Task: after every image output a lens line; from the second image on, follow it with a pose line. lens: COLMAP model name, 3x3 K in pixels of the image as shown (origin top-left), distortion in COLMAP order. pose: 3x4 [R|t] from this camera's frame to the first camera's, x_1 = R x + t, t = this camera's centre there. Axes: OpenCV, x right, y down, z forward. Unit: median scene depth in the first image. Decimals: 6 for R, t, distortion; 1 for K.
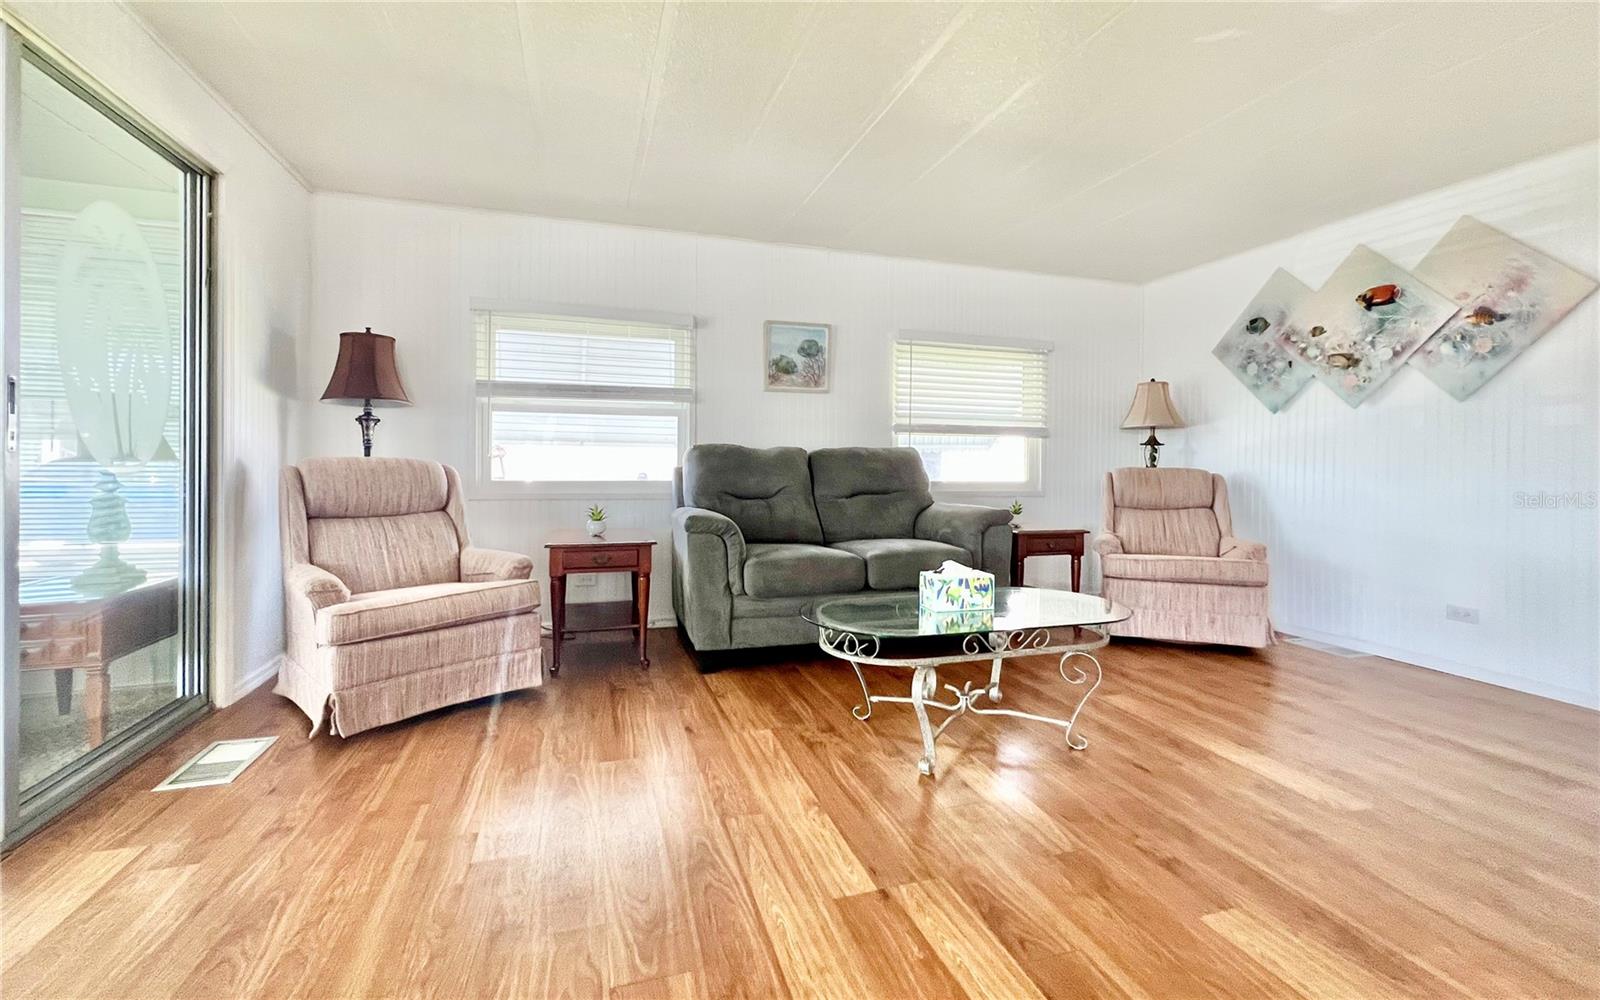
lens RADIAL K [[649.1, 0, 783.9], [0, 649.1, 491.7], [0, 0, 1]] dist [0.000211, 0.000005]
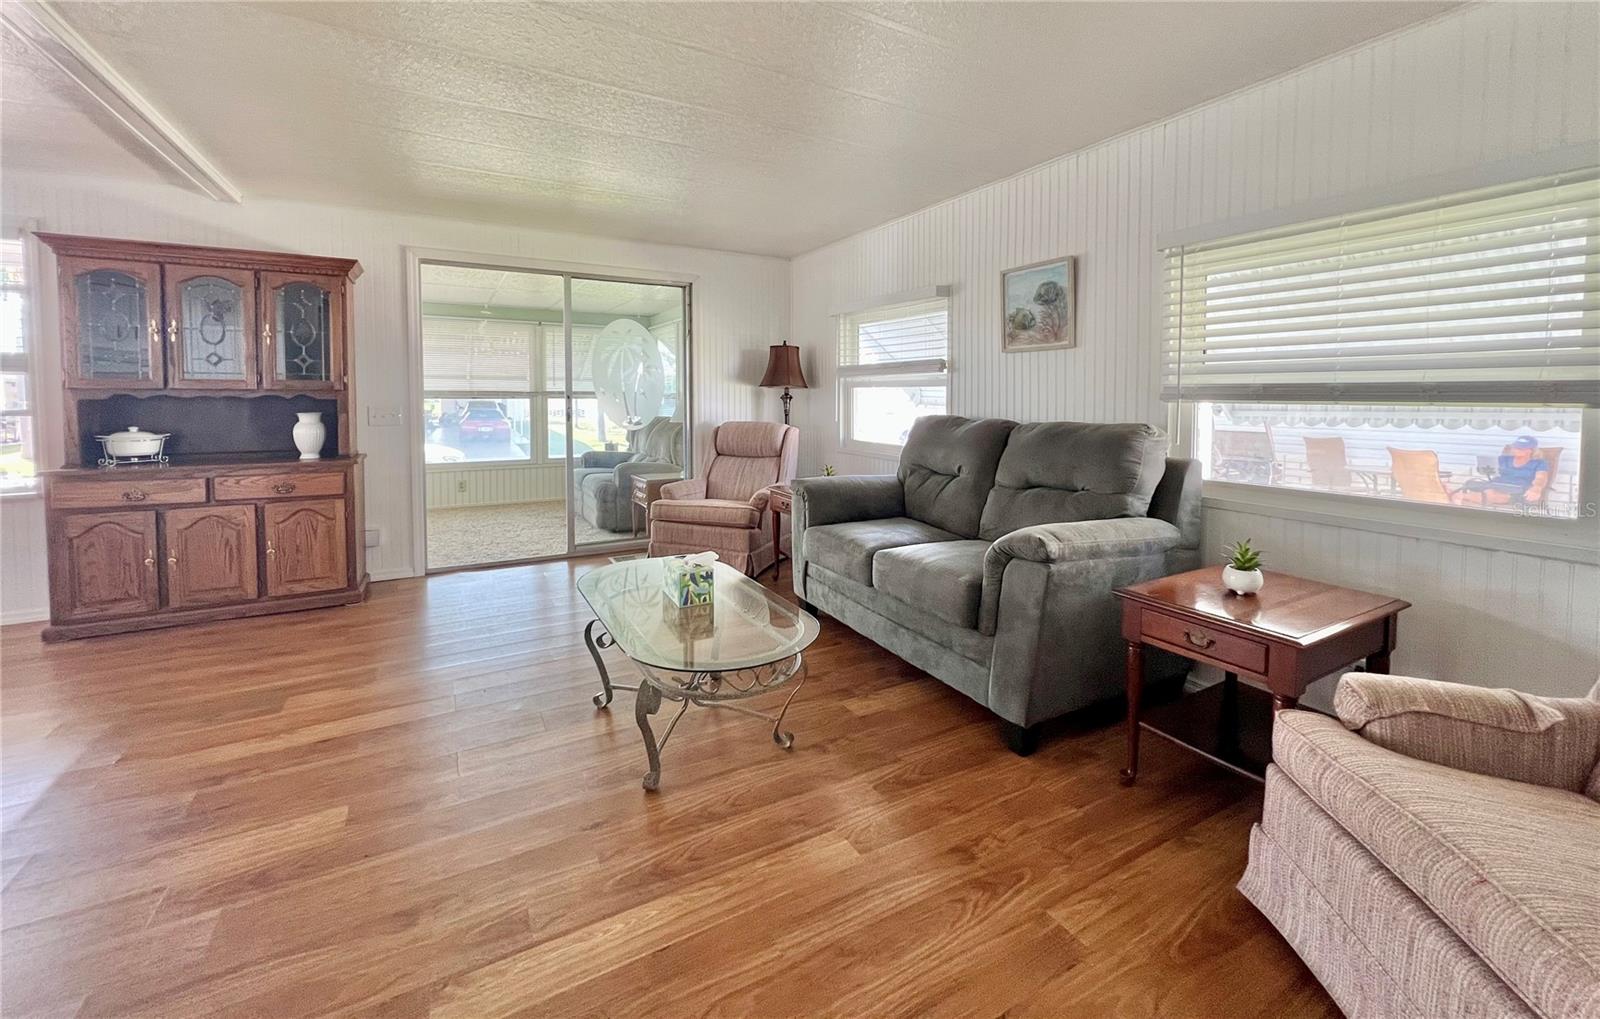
lens RADIAL K [[644.0, 0, 807.8], [0, 644.0, 420.3], [0, 0, 1]] dist [-0.000005, -0.000038]
pose [[0.221247, 0.025763, -0.974877, 0.746992], [-0.055856, 0.998345, 0.013707, -0.063922], [0.973617, 0.051420, 0.222320, 0.563815]]
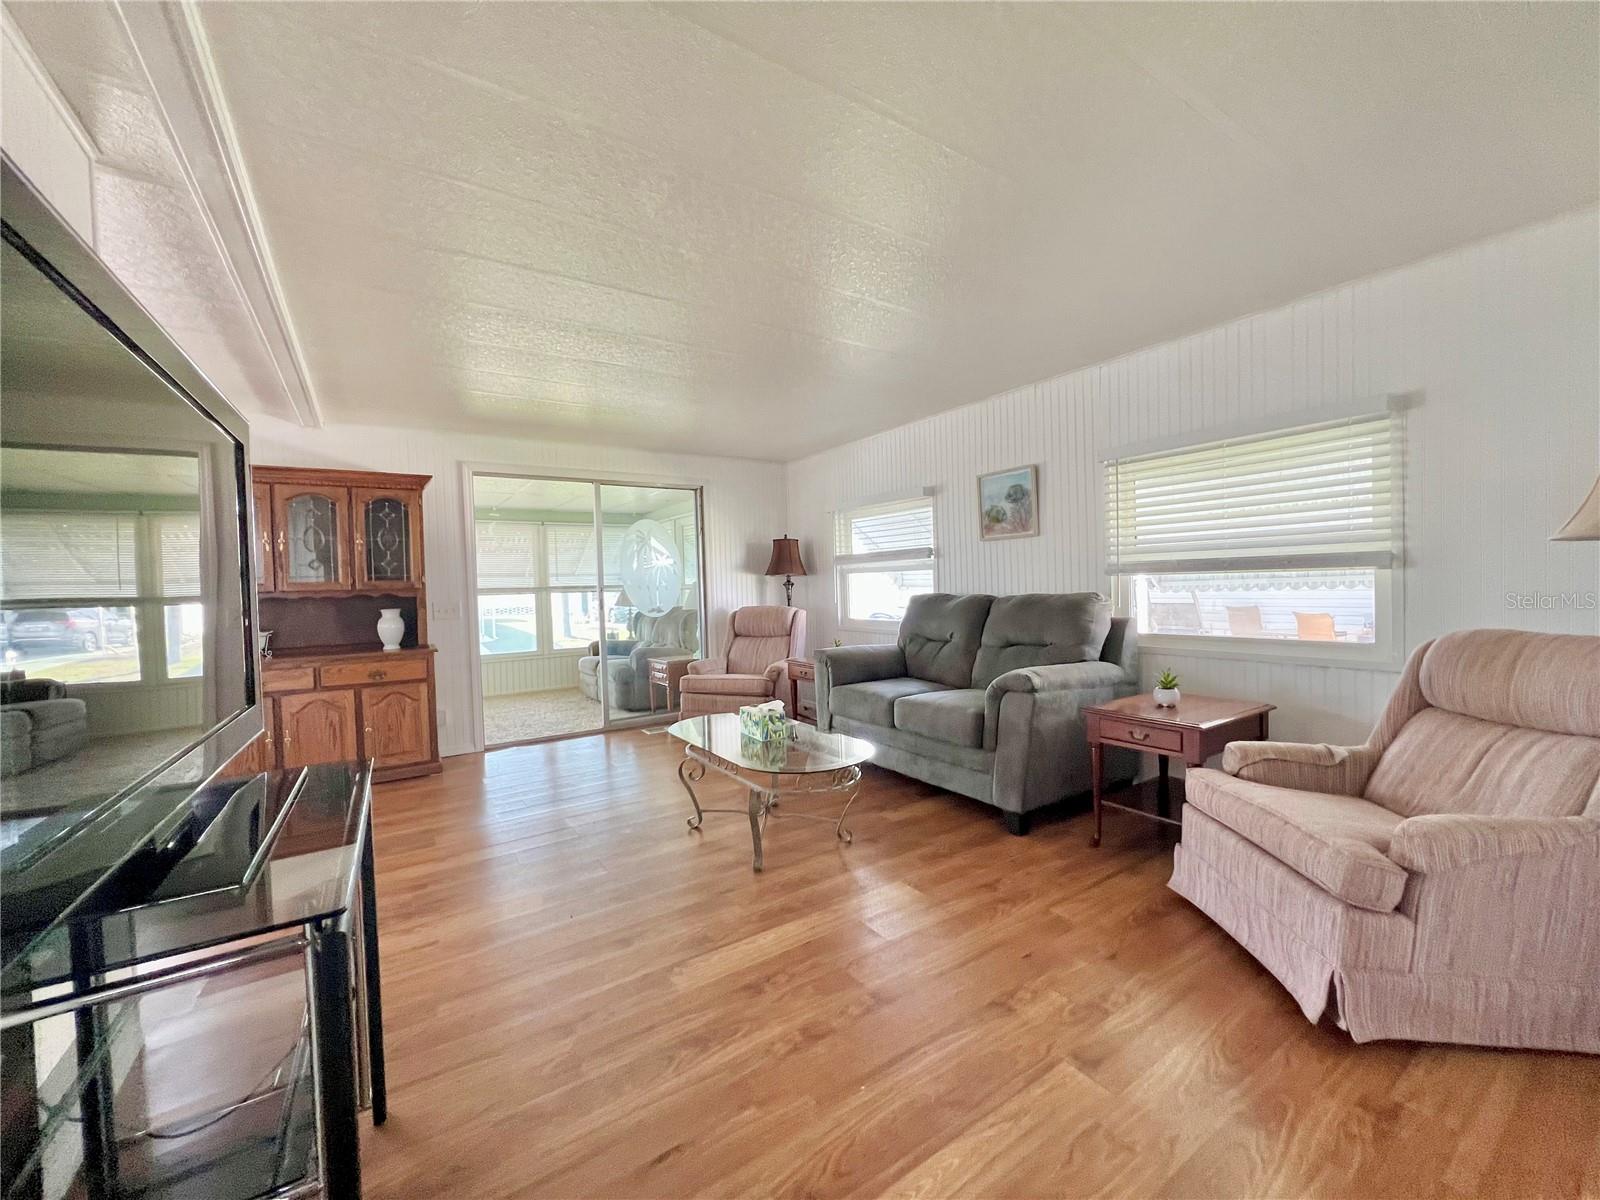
lens RADIAL K [[641.2, 0, 809.7], [0, 641.2, 600.3], [0, 0, 1]] dist [-0.000039, 0.000087]
pose [[0.291988, 0.003509, -0.956416, 0.896774], [-0.022283, 0.999747, -0.003134, -0.049083], [0.956162, 0.022227, 0.291992, 0.425582]]
